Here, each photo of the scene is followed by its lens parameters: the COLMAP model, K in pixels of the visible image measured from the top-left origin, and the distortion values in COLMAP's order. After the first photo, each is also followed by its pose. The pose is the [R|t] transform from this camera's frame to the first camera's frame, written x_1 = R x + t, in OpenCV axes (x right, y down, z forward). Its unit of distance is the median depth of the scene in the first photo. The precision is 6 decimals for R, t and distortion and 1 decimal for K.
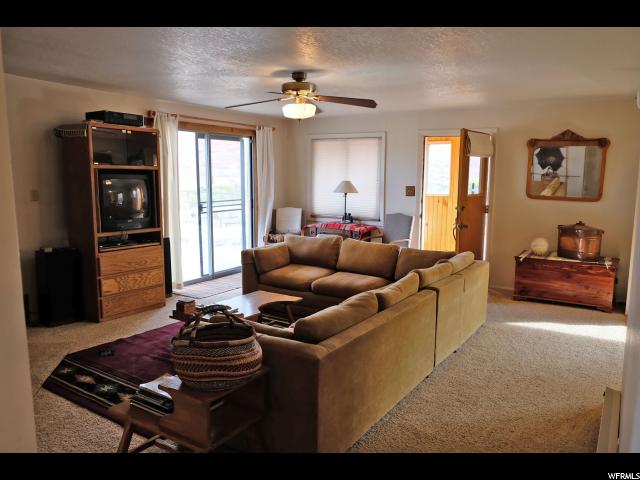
lens RADIAL K [[484.3, 0, 320.0], [0, 484.3, 240.0], [0, 0, 1]] dist [-0.000812, -0.000502]
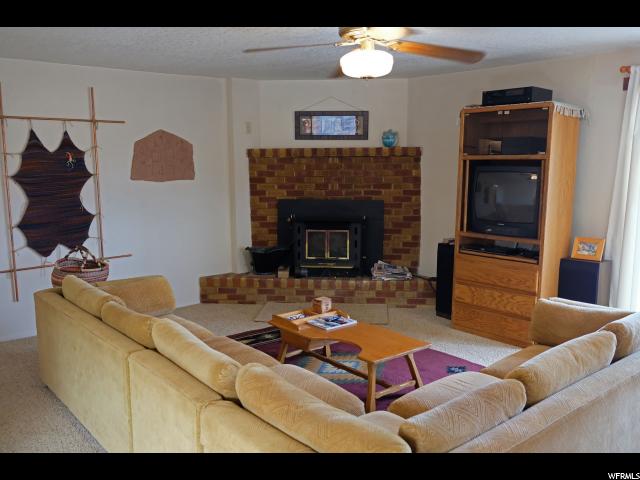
lens RADIAL K [[563.1, 0, 320.0], [0, 563.1, 240.0], [0, 0, 1]] dist [-0.004455, -0.001710]
pose [[-0.286803, 0.126481, -0.949603, 0.589347], [-0.125493, 0.977744, 0.168131, -0.135384], [0.949734, 0.167389, -0.264547, 0.986888]]
